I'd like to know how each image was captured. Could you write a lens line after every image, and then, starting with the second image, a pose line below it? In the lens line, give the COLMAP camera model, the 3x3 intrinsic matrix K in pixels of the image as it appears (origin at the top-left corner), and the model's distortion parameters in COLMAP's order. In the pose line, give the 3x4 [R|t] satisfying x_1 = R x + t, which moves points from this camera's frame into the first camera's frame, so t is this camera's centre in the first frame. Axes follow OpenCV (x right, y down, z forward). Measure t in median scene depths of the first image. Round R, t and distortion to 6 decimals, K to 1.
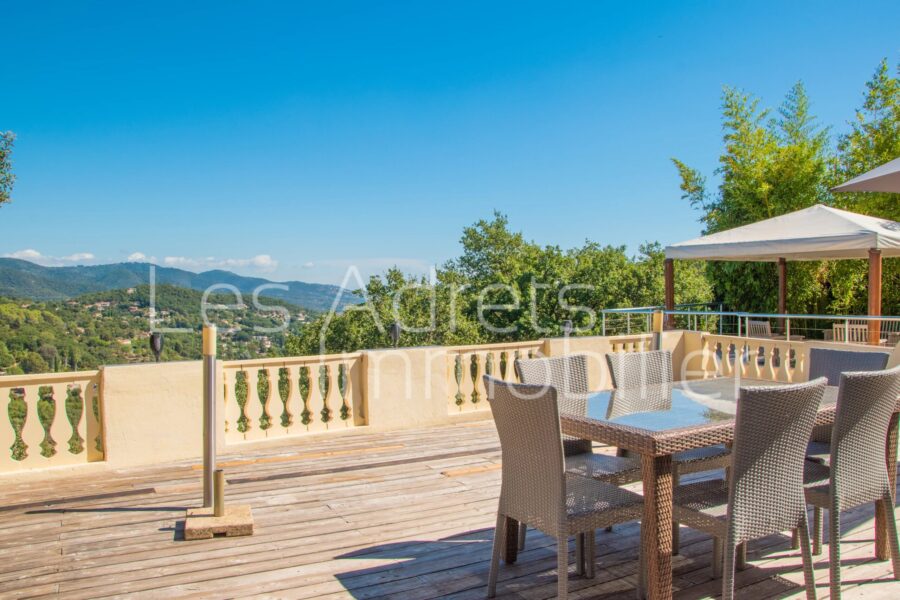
lens RADIAL K [[699.7, 0, 449.8], [0, 699.7, 302.3], [0, 0, 1]] dist [-0.140759, 0.085629]
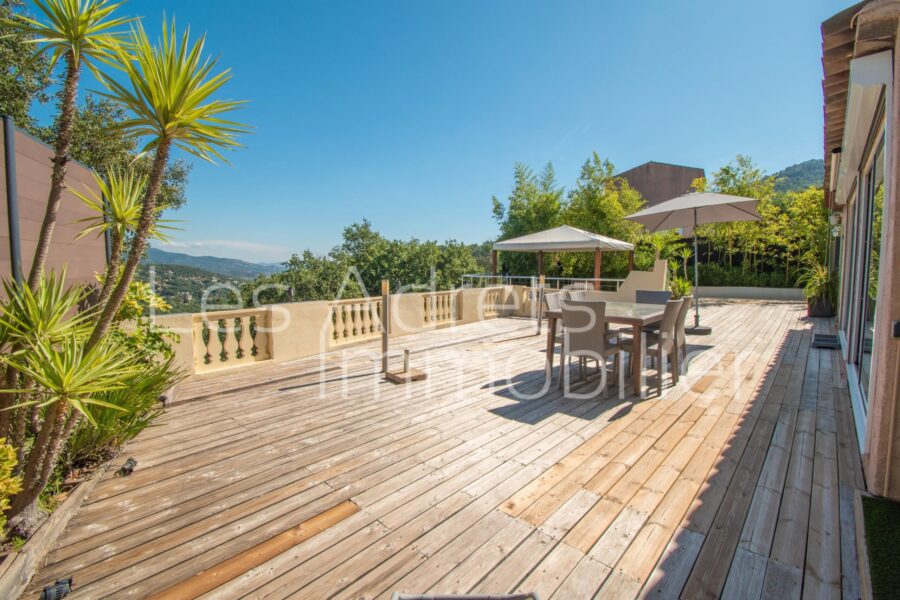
lens RADIAL K [[395.9, 0, 452.2], [0, 395.9, 292.5], [0, 0, 1]] dist [0.006178, -0.016220]
pose [[0.945894, -0.008192, 0.324373, -0.215461], [-0.009096, 0.998619, 0.051744, 0.002889], [-0.324349, -0.051895, 0.944513, -0.060566]]
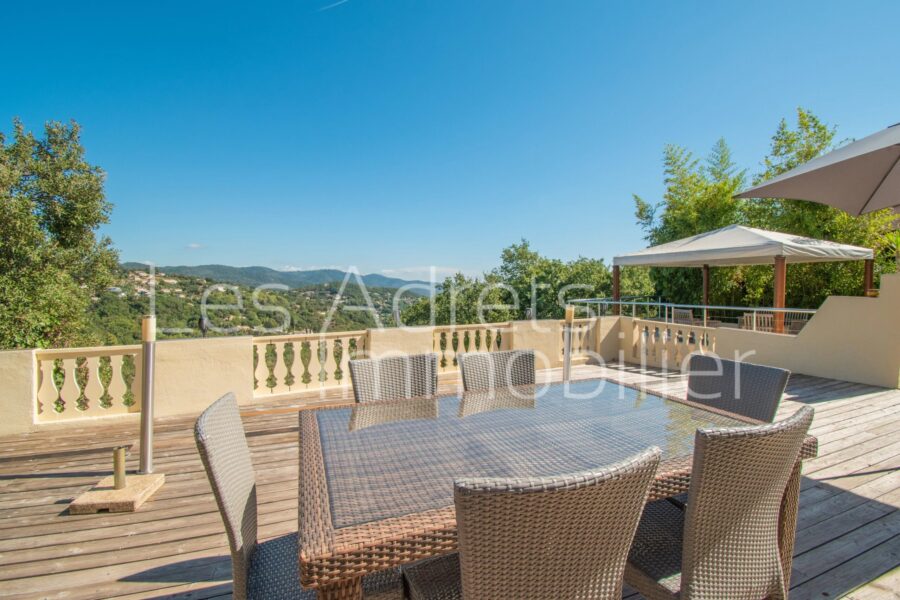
lens RADIAL K [[395.9, 0, 451.2], [0, 395.9, 298.3], [0, 0, 1]] dist [0.006178, -0.016220]
pose [[0.991254, 0.009455, -0.131631, 0.103683], [-0.007492, 0.999853, 0.015406, -0.004932], [0.131758, -0.014285, 0.991179, 0.157345]]
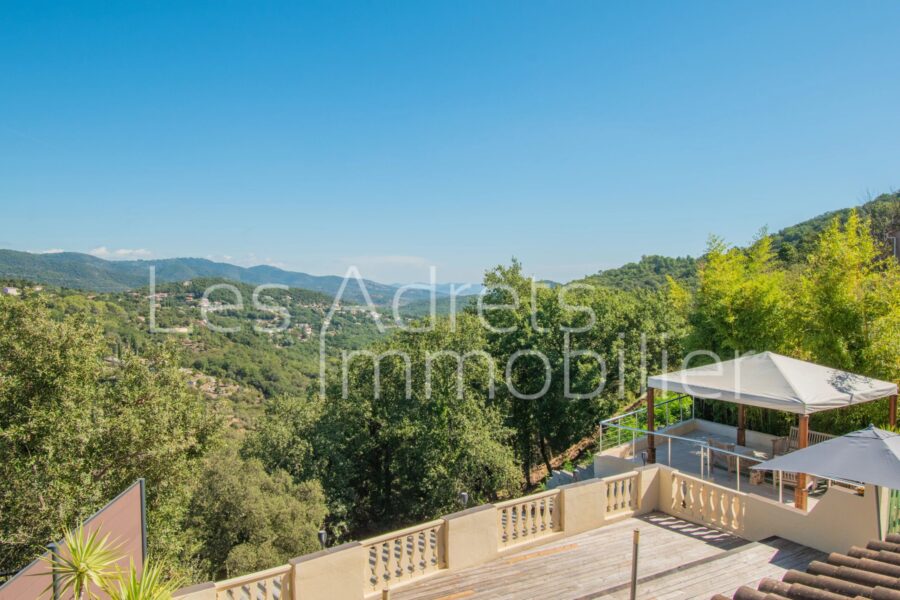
lens RADIAL K [[602.8, 0, 453.8], [0, 602.8, 303.6], [0, 0, 1]] dist [-0.003850, -0.007942]
pose [[0.999749, 0.010248, -0.019935, -0.058601], [-0.009982, 0.999861, 0.013378, -0.297685], [0.020070, -0.013176, 0.999712, -0.230596]]
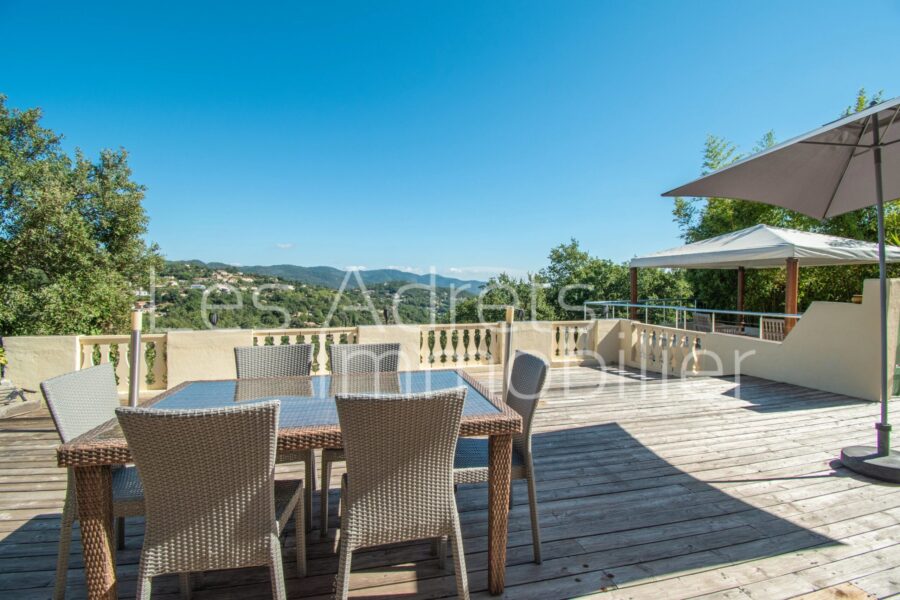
lens RADIAL K [[395.9, 0, 451.6], [0, 395.9, 298.4], [0, 0, 1]] dist [0.006178, -0.016220]
pose [[0.962692, 0.021574, -0.269737, 0.221485], [-0.017517, 0.999694, 0.017438, -0.007914], [0.270031, -0.012062, 0.962776, 0.140630]]
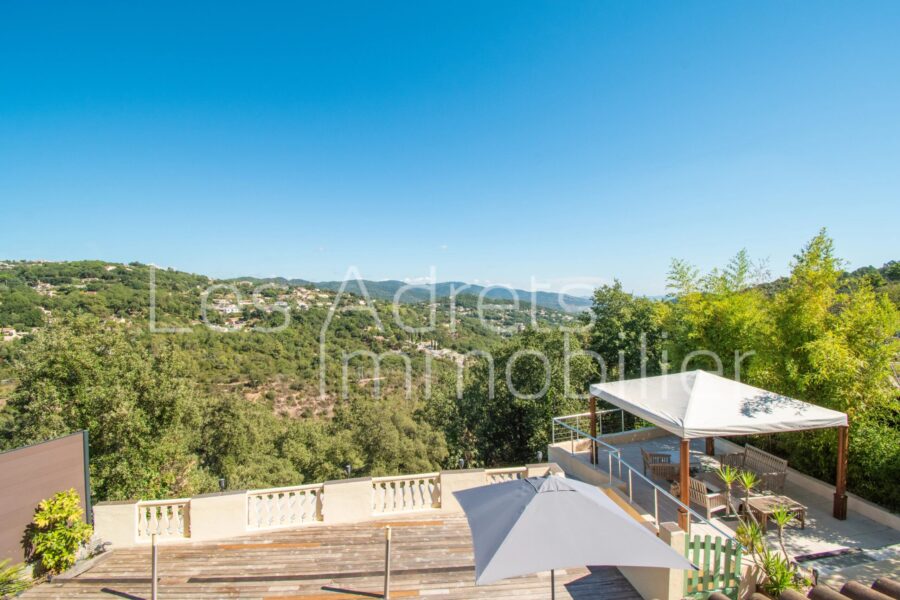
lens RADIAL K [[395.9, 0, 452.3], [0, 395.9, 302.1], [0, 0, 1]] dist [0.006178, -0.016220]
pose [[0.906221, 0.004725, -0.422778, 0.512412], [-0.006303, 0.999977, -0.002336, -0.335011], [0.422758, 0.004782, 0.906230, 0.054333]]
